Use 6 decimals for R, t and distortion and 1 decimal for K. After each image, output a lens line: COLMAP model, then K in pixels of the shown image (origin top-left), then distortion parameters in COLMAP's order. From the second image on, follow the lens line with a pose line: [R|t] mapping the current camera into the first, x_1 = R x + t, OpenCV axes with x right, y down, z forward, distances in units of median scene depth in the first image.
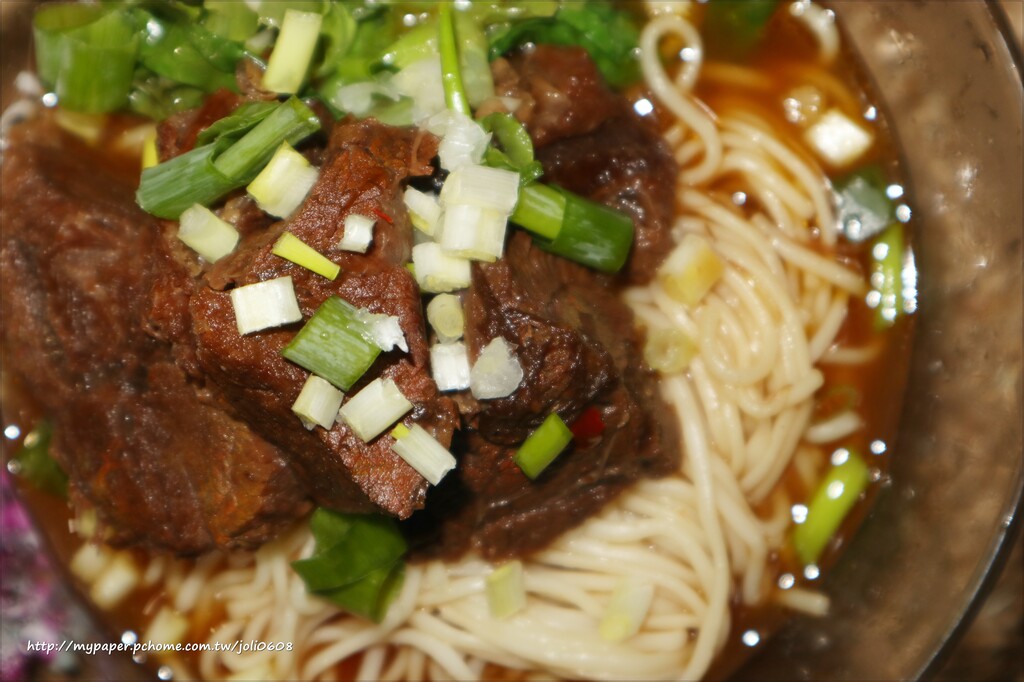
lens RADIAL K [[1324.4, 0, 404.3], [0, 1324.4, 342.1], [0, 0, 1]] dist [0.010927, 0.008484]
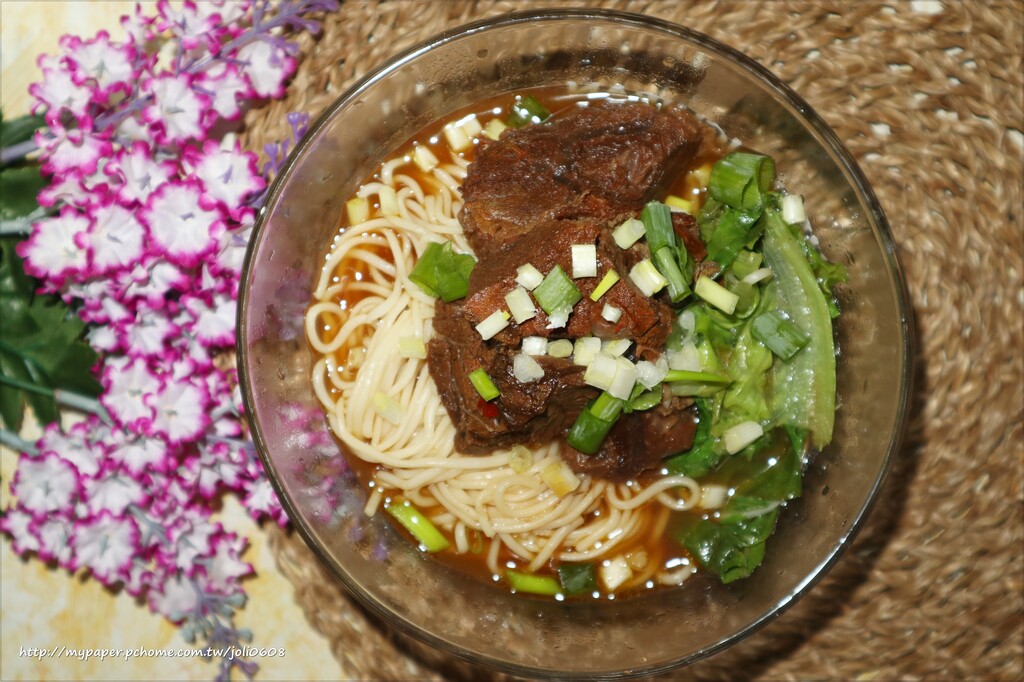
lens RADIAL K [[1037.5, 0, 512.0], [0, 1037.5, 341.0], [0, 0, 1]] dist [-0.001005, -0.000087]
pose [[-0.196495, 0.977465, 0.077152, -0.078784], [-0.978784, -0.200202, 0.043600, -0.013823], [0.058063, -0.066948, 0.996066, -0.485344]]
